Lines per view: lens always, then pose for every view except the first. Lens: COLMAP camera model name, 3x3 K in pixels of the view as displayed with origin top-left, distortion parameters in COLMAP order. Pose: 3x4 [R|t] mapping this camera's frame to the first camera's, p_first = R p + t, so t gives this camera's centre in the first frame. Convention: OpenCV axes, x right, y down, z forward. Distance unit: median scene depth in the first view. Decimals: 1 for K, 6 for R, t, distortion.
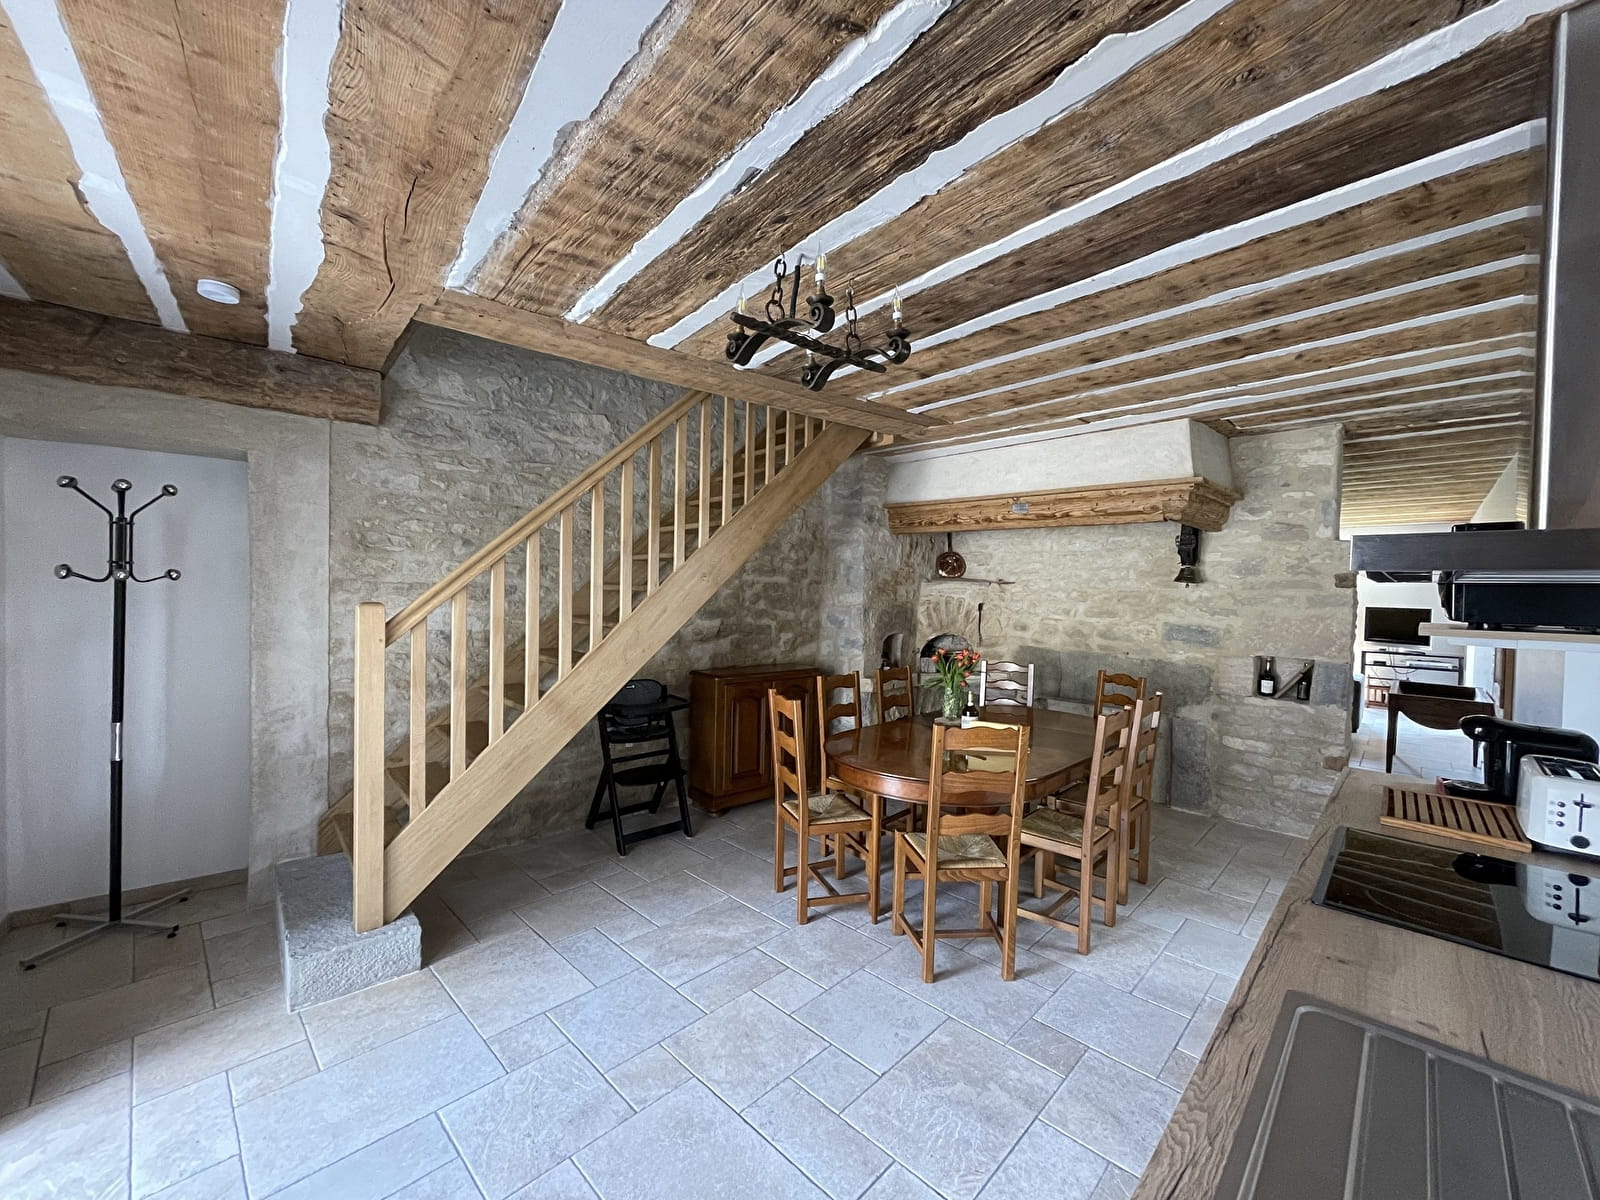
lens RADIAL K [[643.2, 0, 800.7], [0, 643.2, 596.1], [0, 0, 1]] dist [-0.000936, -0.000128]
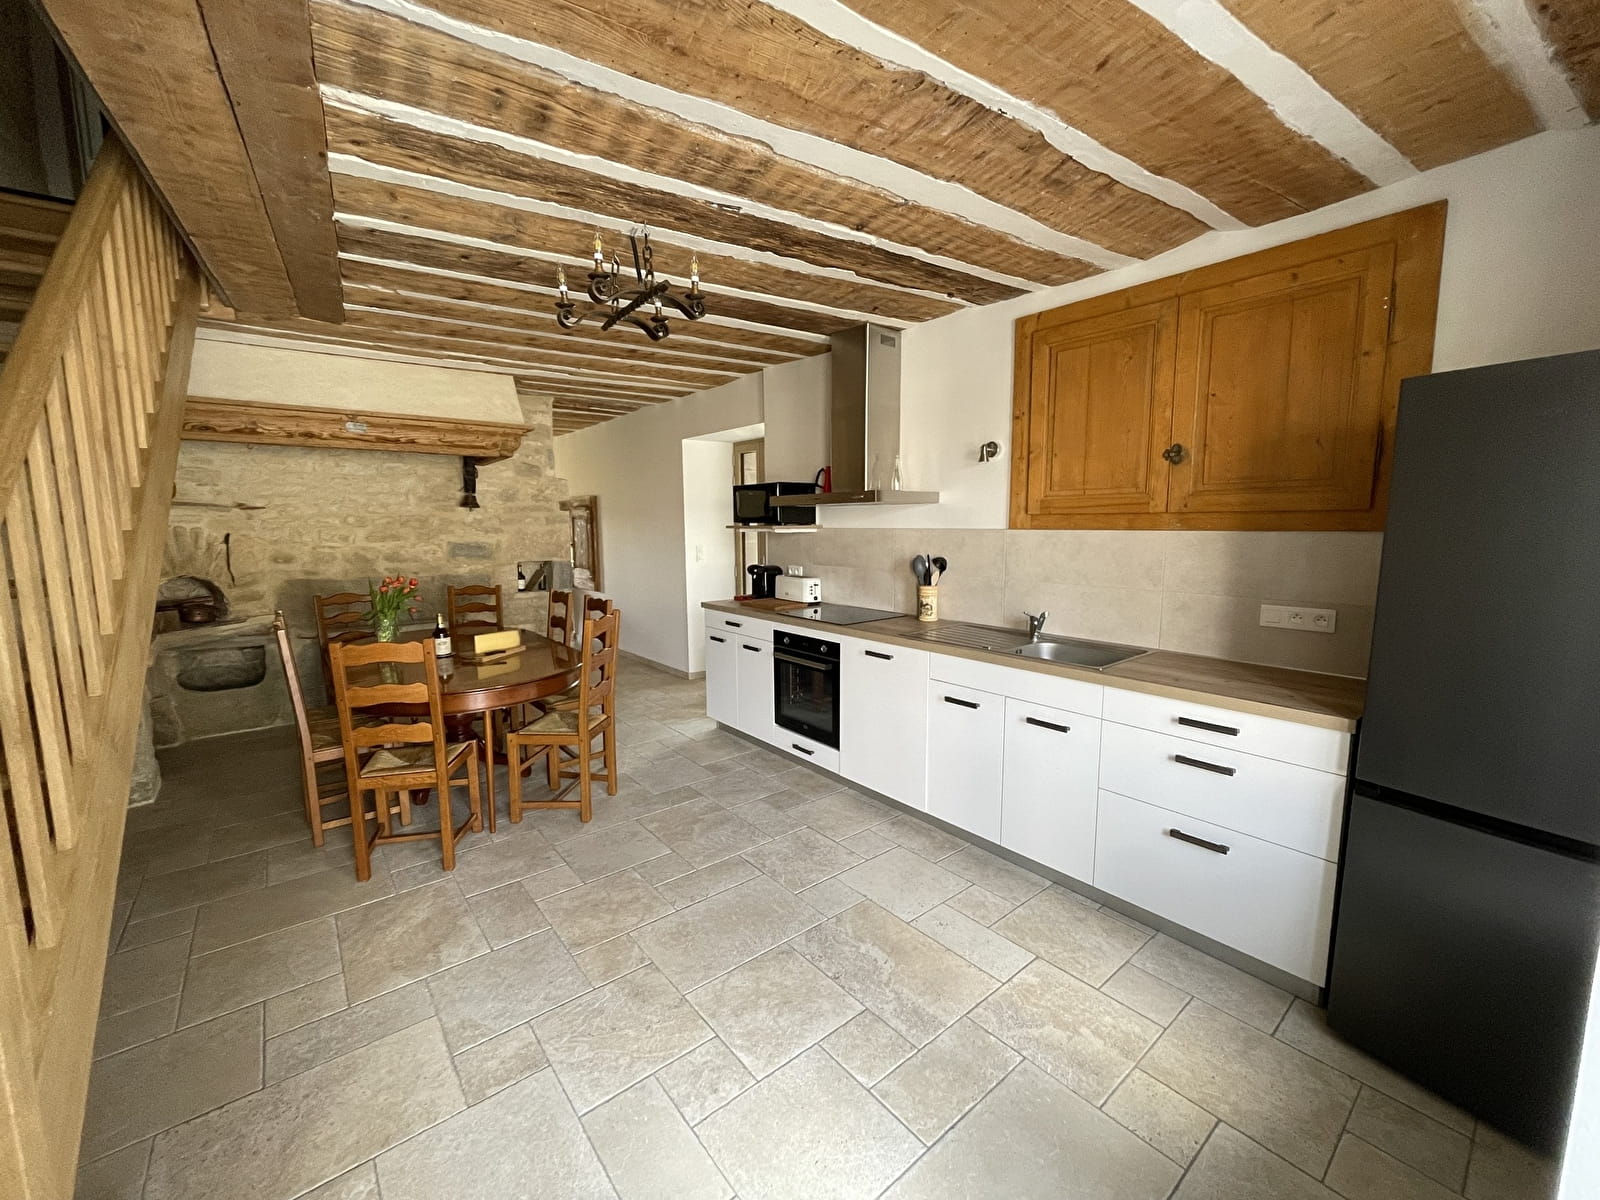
lens RADIAL K [[643.2, 0, 798.7], [0, 643.2, 601.4], [0, 0, 1]] dist [-0.000936, -0.000128]
pose [[0.114657, -0.145045, 0.982759, -0.536296], [0.021949, 0.989412, 0.143466, -0.005782], [-0.993163, 0.005121, 0.116627, 0.246601]]
